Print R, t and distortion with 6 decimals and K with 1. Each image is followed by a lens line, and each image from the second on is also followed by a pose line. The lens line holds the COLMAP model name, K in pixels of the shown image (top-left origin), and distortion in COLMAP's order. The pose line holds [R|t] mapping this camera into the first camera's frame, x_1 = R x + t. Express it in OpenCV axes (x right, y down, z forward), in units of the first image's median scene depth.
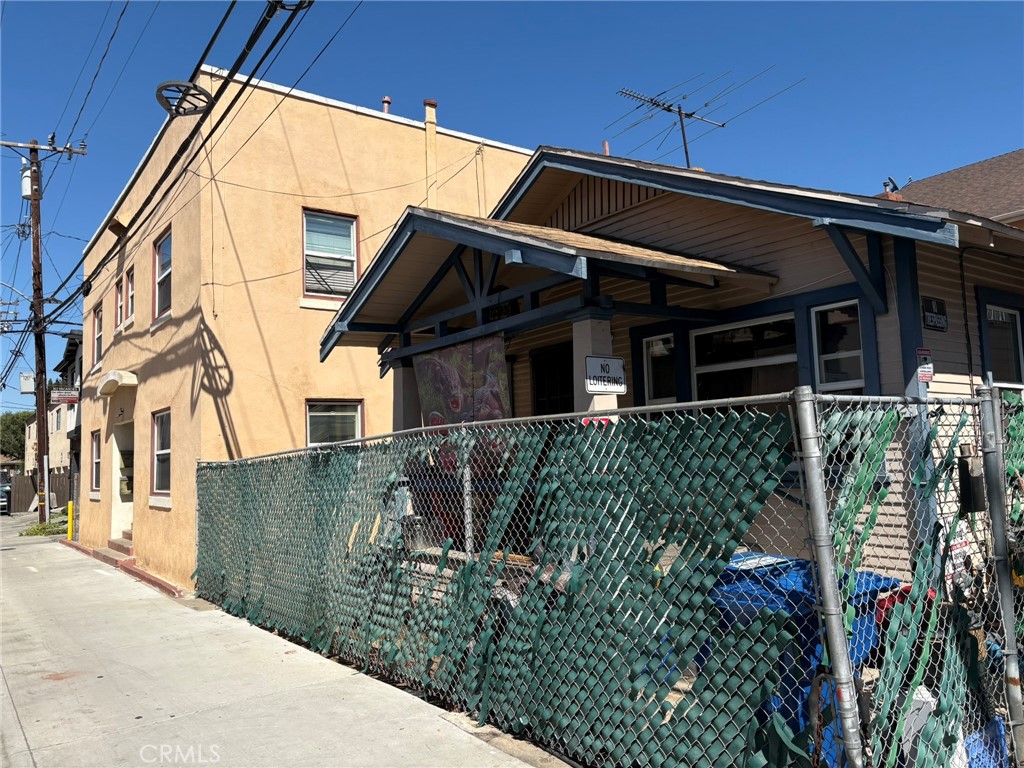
lens RADIAL K [[772.4, 0, 512.0], [0, 772.4, 384.0], [0, 0, 1]] dist [0.007825, 0.002561]
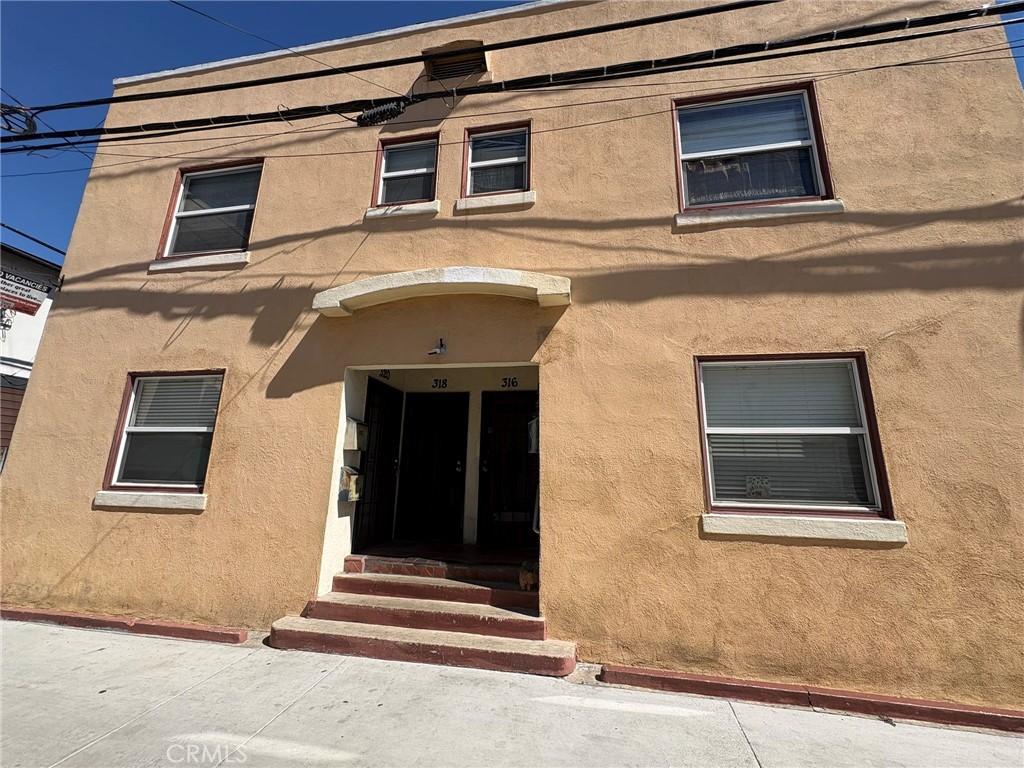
lens RADIAL K [[408.4, 0, 512.0], [0, 408.4, 384.0], [0, 0, 1]] dist [0.000930, -0.000075]
pose [[0.729033, 0.204767, 0.653132, -0.544054], [-0.117187, 0.977455, -0.175642, 0.089194], [-0.674372, 0.051510, 0.736593, 0.635897]]
